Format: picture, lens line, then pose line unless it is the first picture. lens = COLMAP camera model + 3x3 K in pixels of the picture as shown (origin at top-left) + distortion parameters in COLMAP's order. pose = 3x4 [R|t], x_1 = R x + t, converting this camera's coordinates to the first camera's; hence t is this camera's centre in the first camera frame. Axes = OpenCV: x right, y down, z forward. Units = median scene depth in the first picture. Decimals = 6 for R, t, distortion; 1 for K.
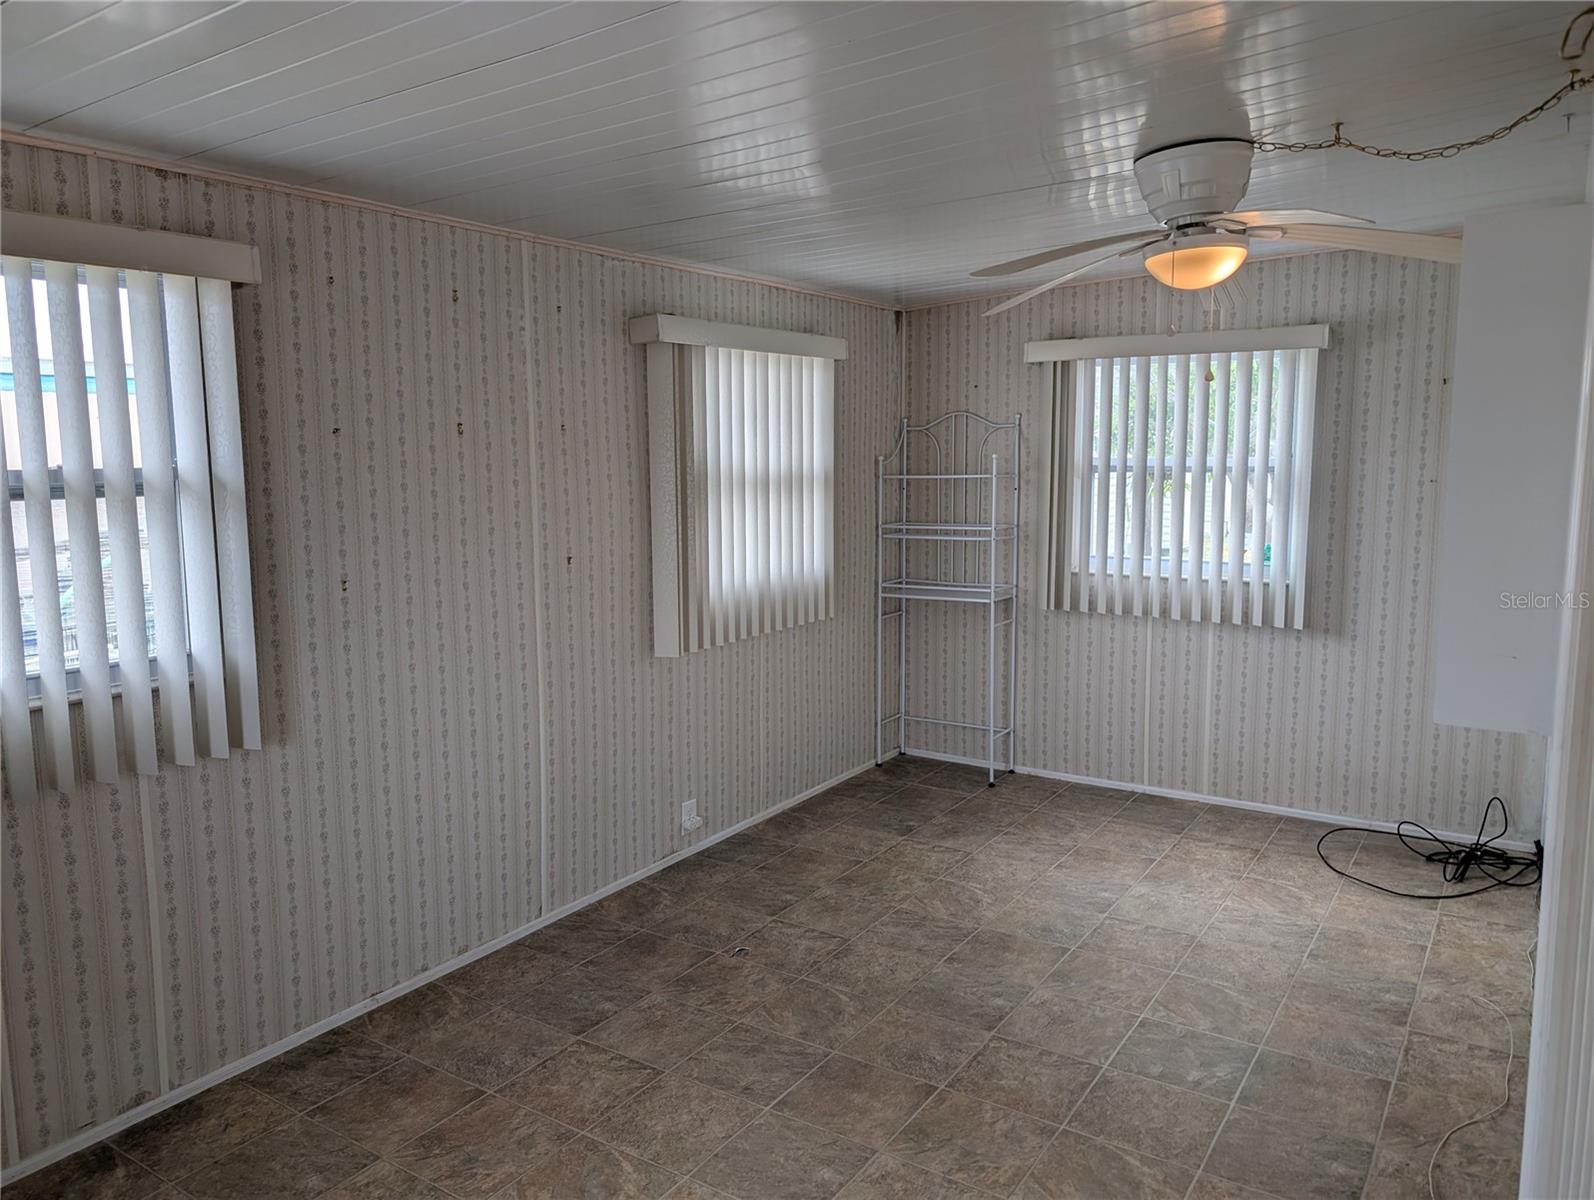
lens RADIAL K [[1143.6, 0, 801.3], [0, 1143.6, 593.5], [0, 0, 1]] dist [0.008081, 0.000061]
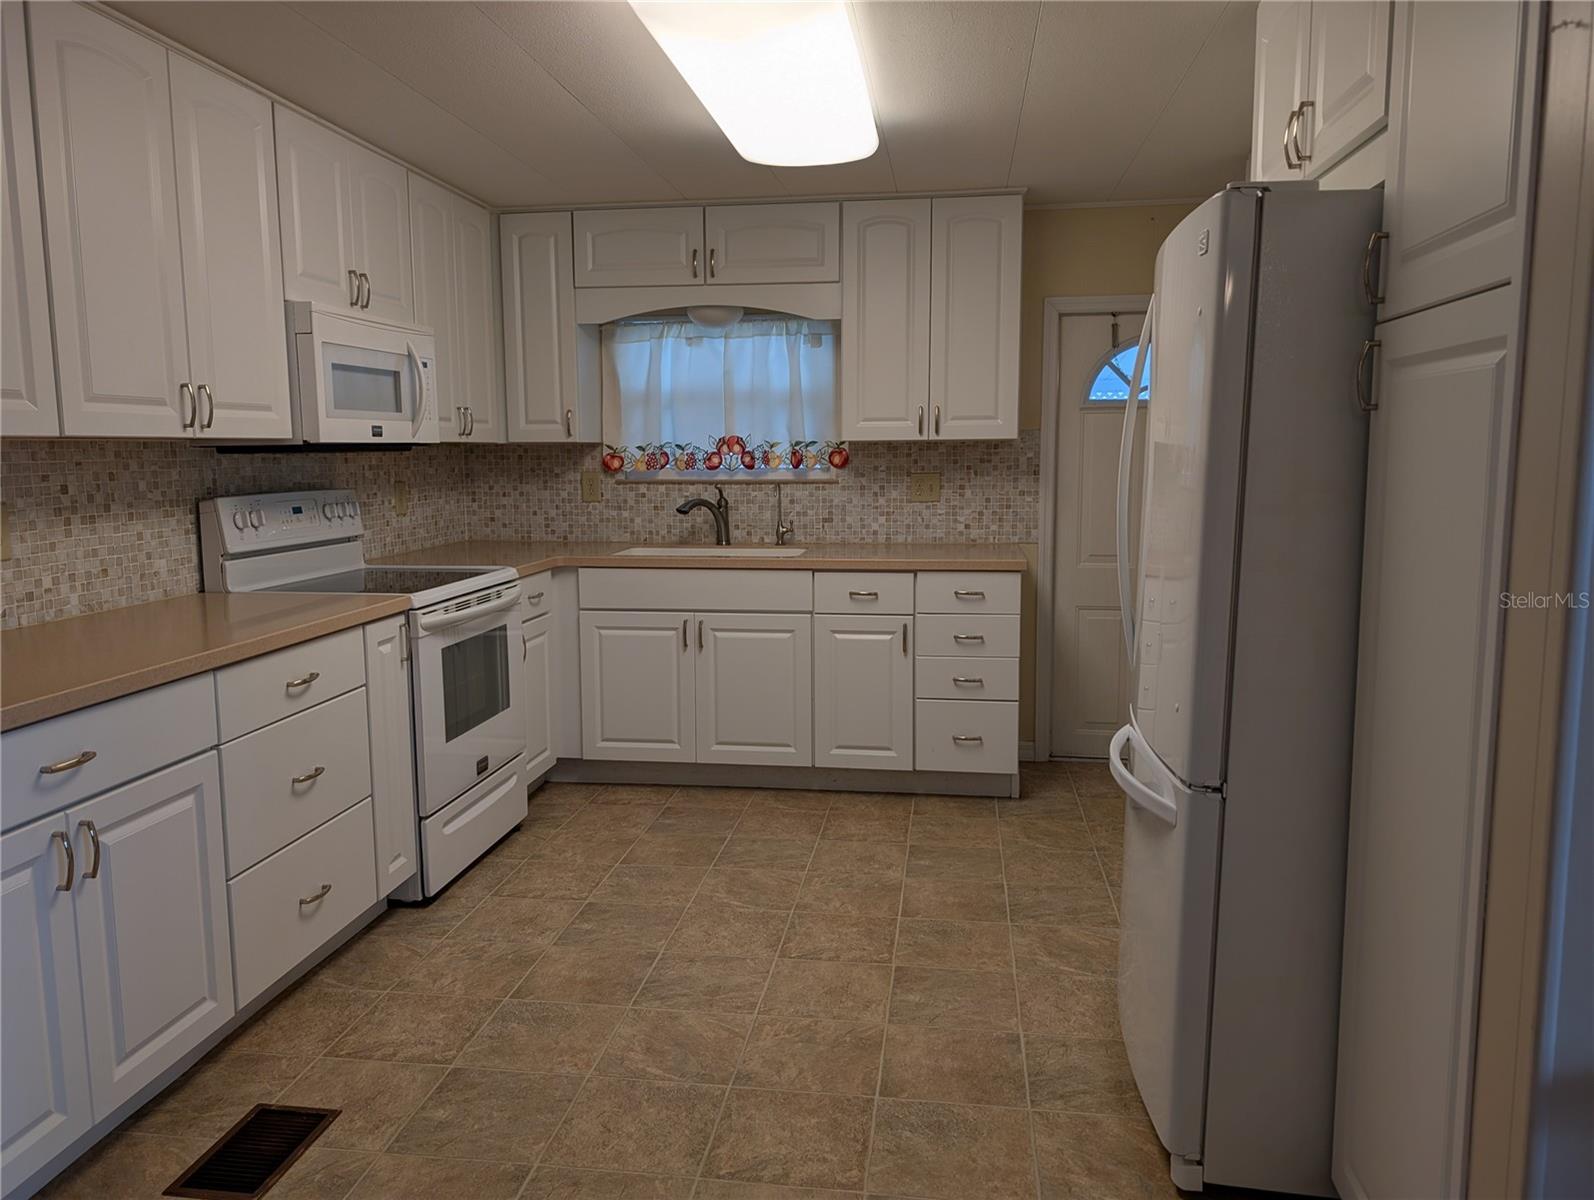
lens RADIAL K [[1143.6, 0, 801.3], [0, 1143.6, 593.5], [0, 0, 1]] dist [0.008081, 0.000061]
pose [[-0.902307, 0.067150, -0.425833, 0.656096], [-0.040957, 0.969973, 0.239741, -0.151834], [0.429145, 0.233761, -0.872462, 1.643174]]
